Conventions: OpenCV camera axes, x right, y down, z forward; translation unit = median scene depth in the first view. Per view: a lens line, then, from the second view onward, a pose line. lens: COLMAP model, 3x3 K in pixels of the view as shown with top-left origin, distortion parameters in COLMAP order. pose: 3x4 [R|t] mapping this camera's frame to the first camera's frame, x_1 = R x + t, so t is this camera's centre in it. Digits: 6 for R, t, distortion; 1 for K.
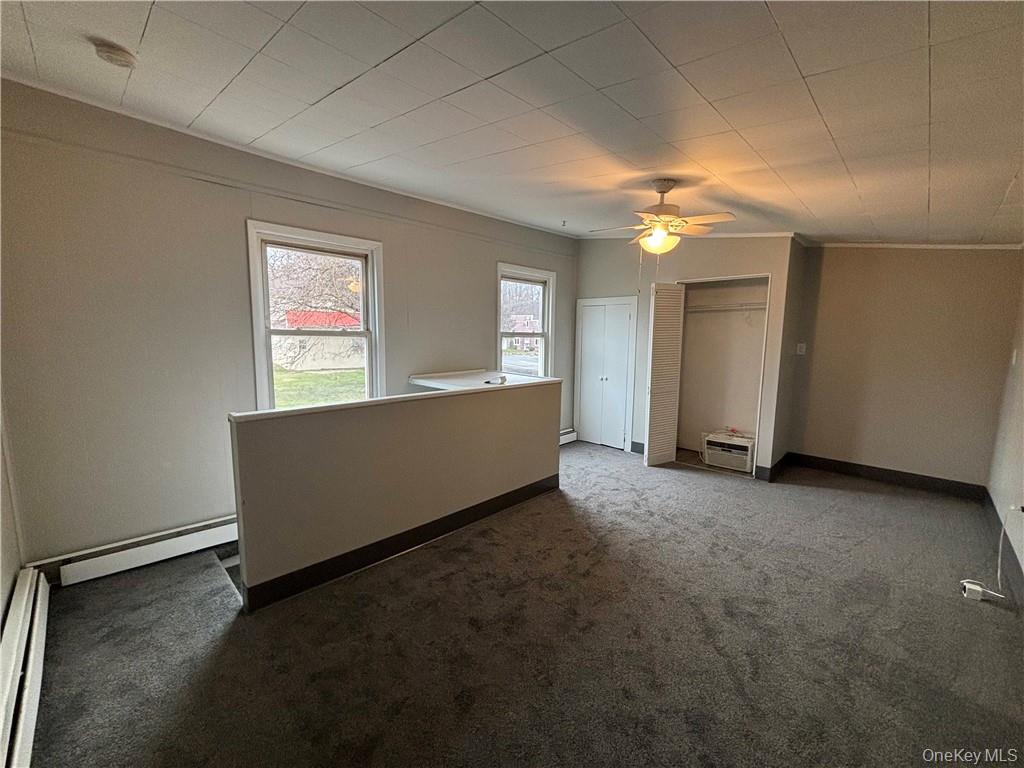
lens RADIAL K [[419.4, 0, 512.0], [0, 419.4, 384.0], [0, 0, 1]] dist [-0.009292, -0.000119]
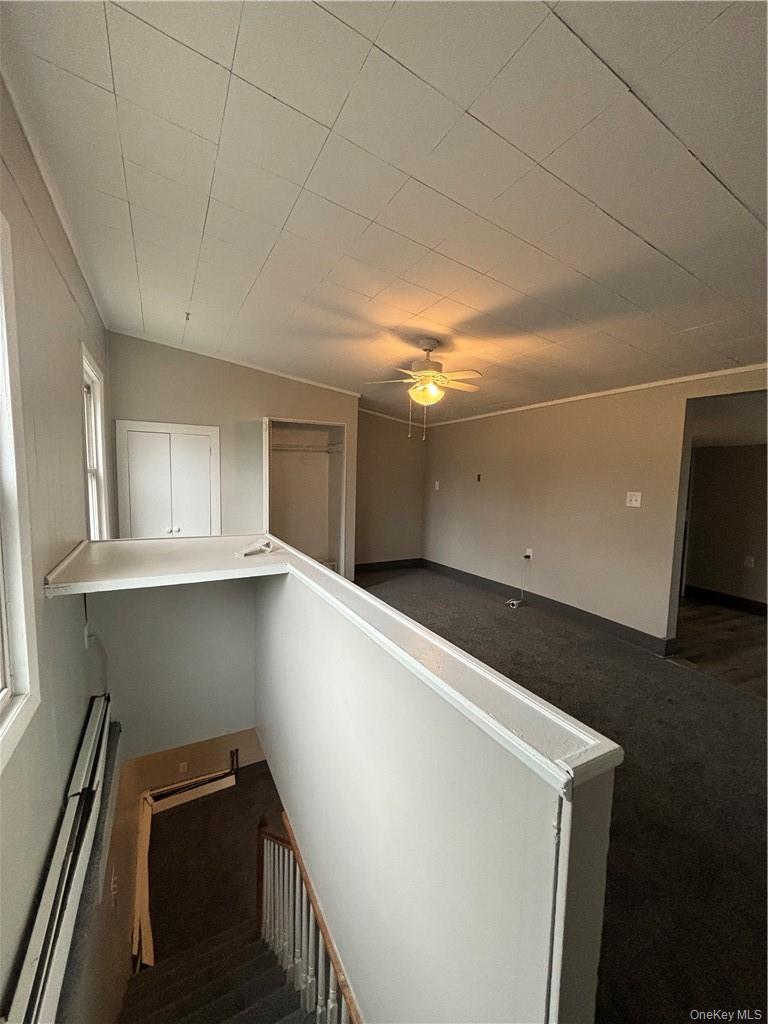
lens RADIAL K [[413.8, 0, 384.0], [0, 413.8, 512.0], [0, 0, 1]] dist [0.002837, -0.000183]
pose [[0.280588, -0.093944, 0.955220, -0.664096], [0.099753, 0.992664, 0.068325, -0.099588], [-0.954631, 0.076114, 0.287901, 0.708418]]
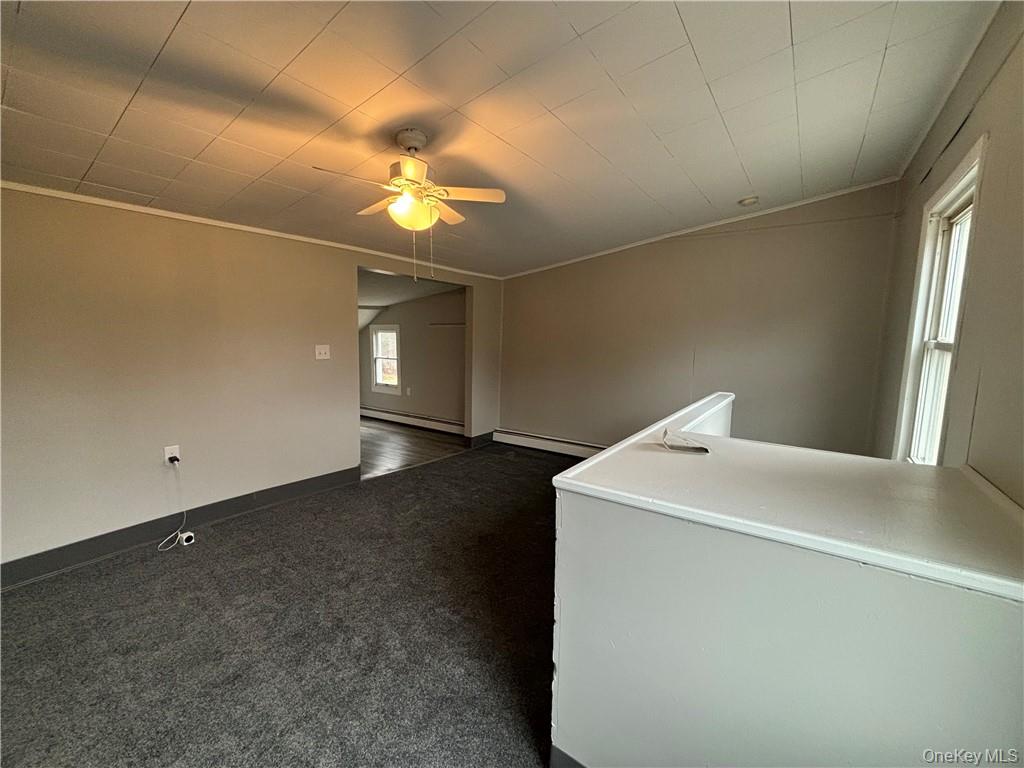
lens RADIAL K [[413.8, 0, 514.9], [0, 413.8, 382.7], [0, 0, 1]] dist [0.002837, -0.000183]
pose [[-0.985197, -0.008012, -0.171241, 0.229944], [-0.047093, 0.973125, 0.225410, -0.187701], [0.164833, 0.230138, -0.959097, 1.558528]]
